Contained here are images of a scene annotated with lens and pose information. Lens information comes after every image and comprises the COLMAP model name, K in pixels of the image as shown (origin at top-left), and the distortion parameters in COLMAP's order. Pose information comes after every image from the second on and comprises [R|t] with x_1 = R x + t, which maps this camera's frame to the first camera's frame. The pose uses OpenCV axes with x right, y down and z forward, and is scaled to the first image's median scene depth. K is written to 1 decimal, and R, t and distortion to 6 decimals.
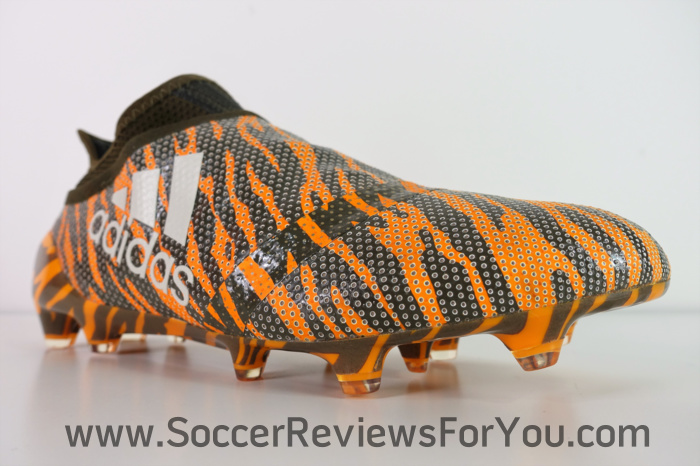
lens RADIAL K [[472.2, 0, 351.4], [0, 472.2, 234.2], [0, 0, 1]] dist [0.006333, -0.009883]
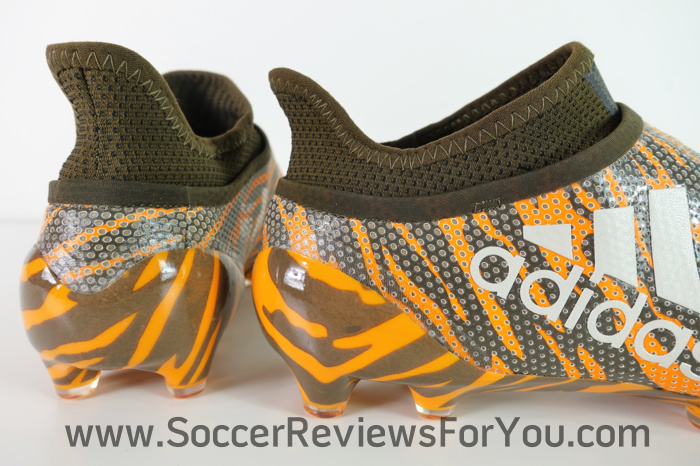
lens RADIAL K [[472.2, 0, 351.4], [0, 472.2, 234.2], [0, 0, 1]] dist [0.006333, -0.009883]
pose [[0.863444, -0.083860, 0.497426, -1.282659], [-0.062128, 0.960899, 0.269839, -0.297352], [-0.500605, -0.263895, 0.824472, 0.649886]]
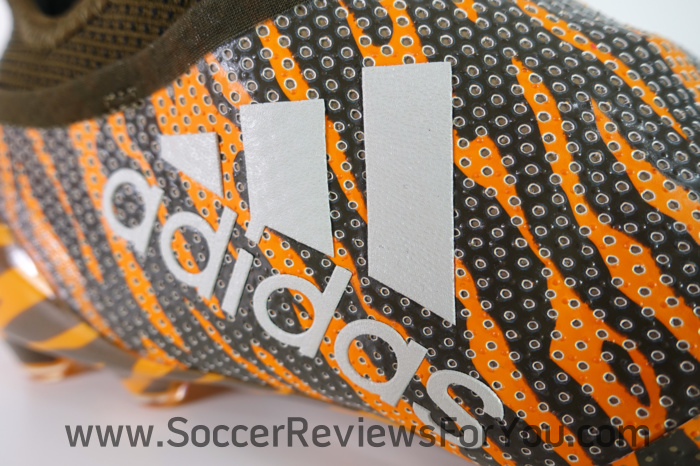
lens RADIAL K [[472.2, 0, 351.4], [0, 472.2, 234.2], [0, 0, 1]] dist [0.006333, -0.009883]
pose [[0.974806, -0.073115, 0.210733, -0.517537], [-0.019098, 0.913924, 0.405436, -0.214352], [-0.222237, -0.399245, 0.889502, 0.666015]]
